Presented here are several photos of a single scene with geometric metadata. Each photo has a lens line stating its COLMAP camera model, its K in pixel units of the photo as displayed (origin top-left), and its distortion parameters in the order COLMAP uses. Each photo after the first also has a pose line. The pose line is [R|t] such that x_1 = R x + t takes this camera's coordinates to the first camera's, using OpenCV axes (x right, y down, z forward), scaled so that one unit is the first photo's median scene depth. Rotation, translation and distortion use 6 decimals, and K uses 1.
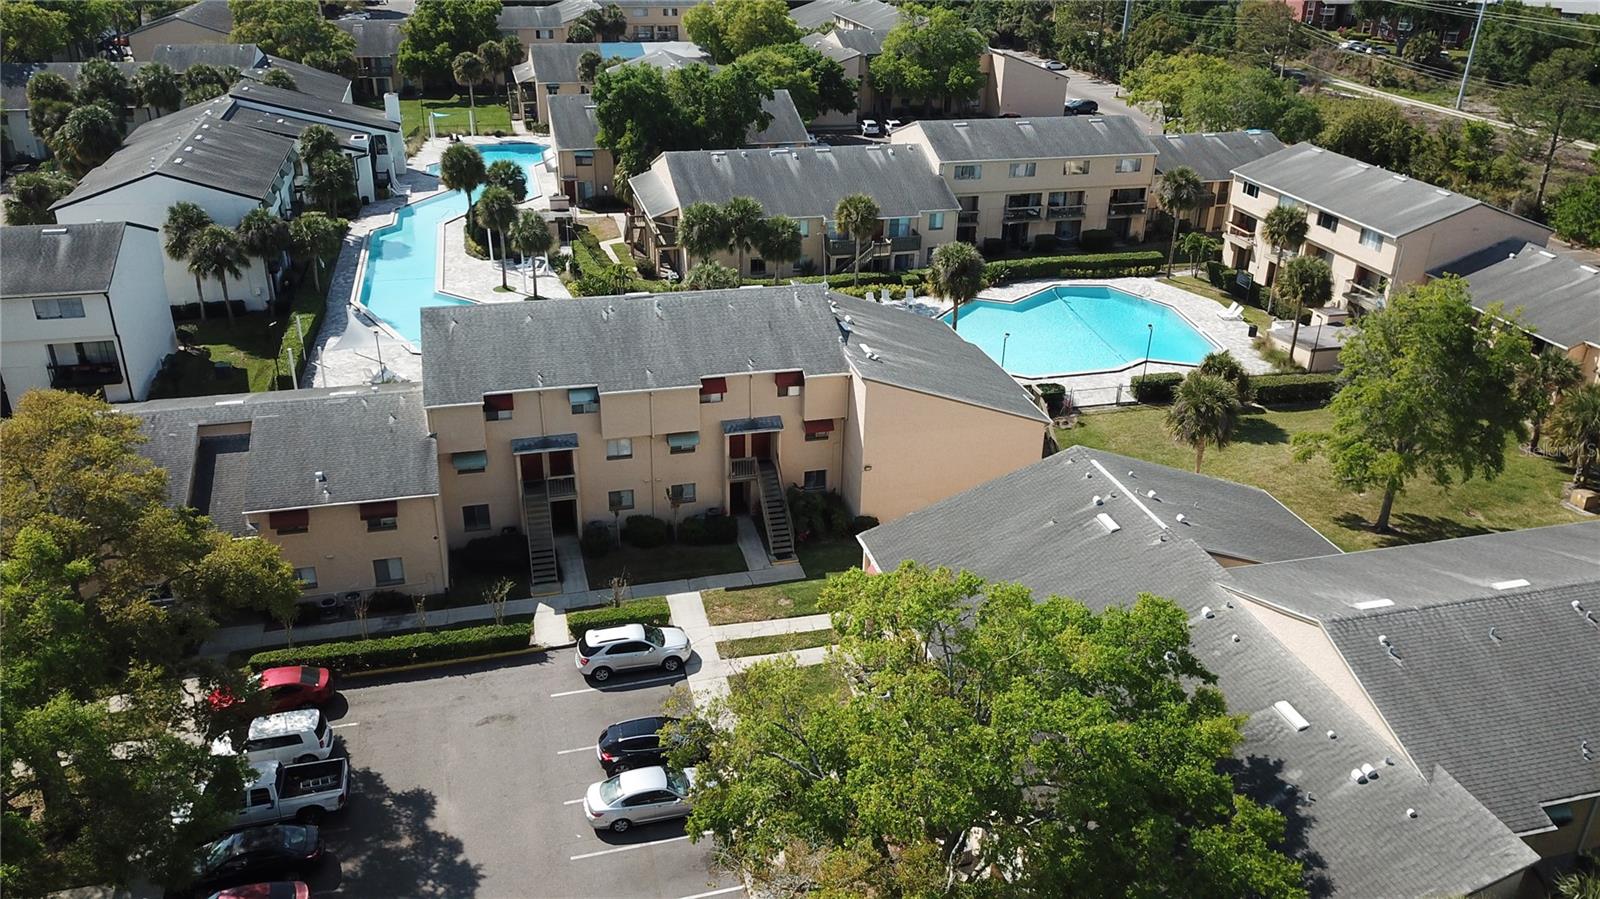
lens RADIAL K [[1213.1, 0, 800.0], [0, 1213.1, 449.5], [0, 0, 1]] dist [0.030268, -0.007218]
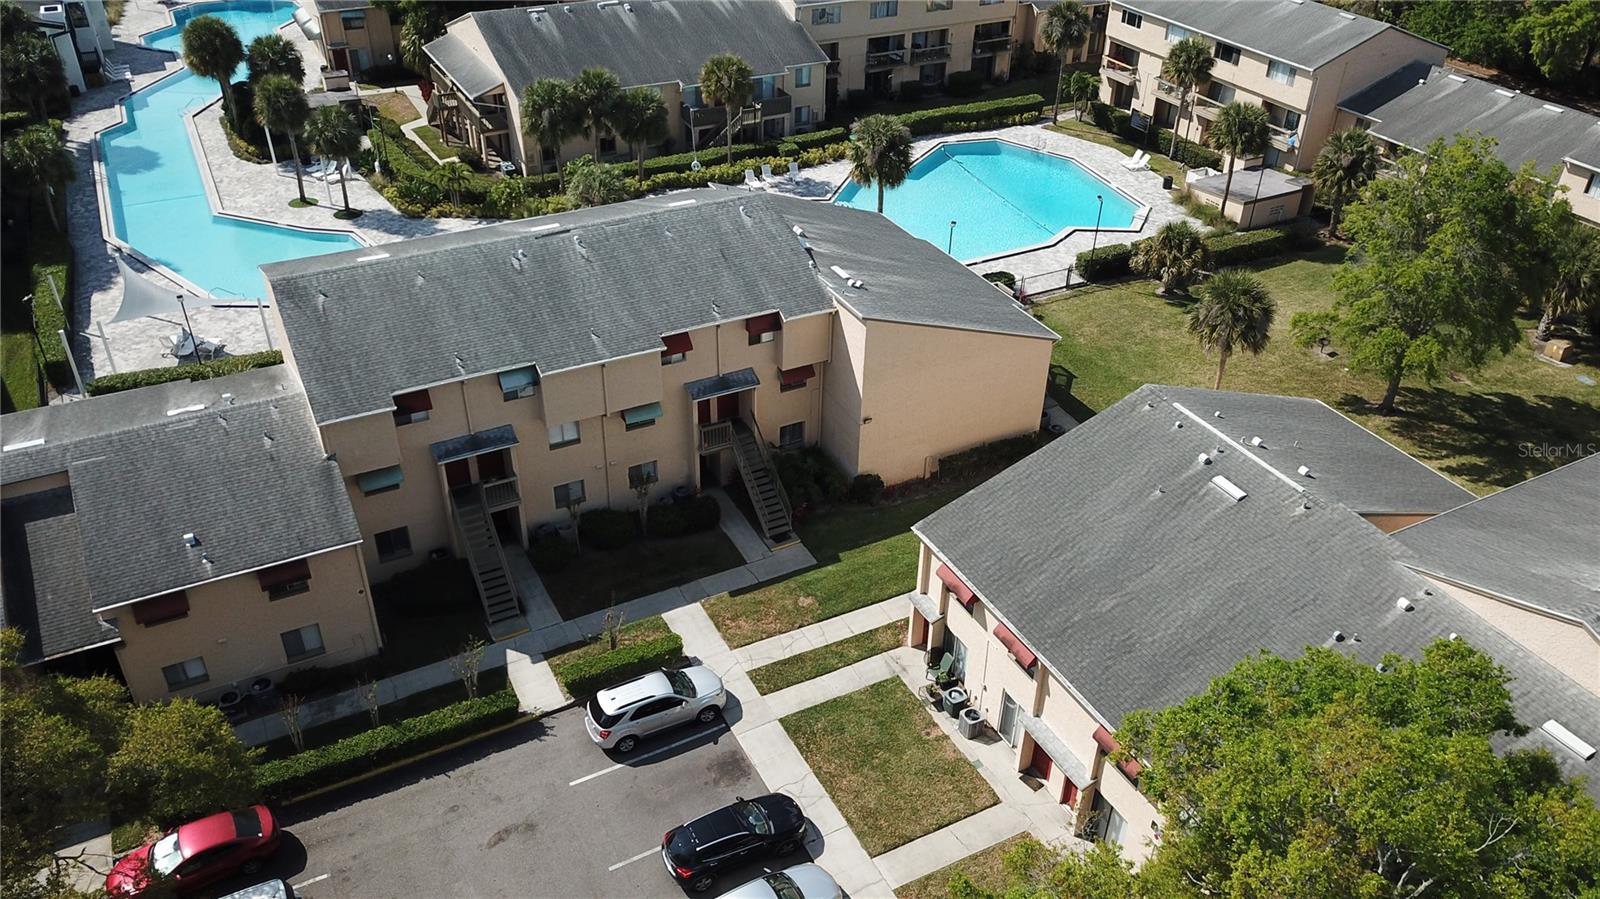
lens RADIAL K [[1216.9, 0, 800.0], [0, 1216.9, 449.5], [0, 0, 1]] dist [0.021983, 0.003172]
pose [[0.974047, -0.125986, 0.188043, -0.114112], [0.098091, 0.983665, 0.150934, -0.073225], [-0.203987, -0.128572, 0.970494, 0.145172]]
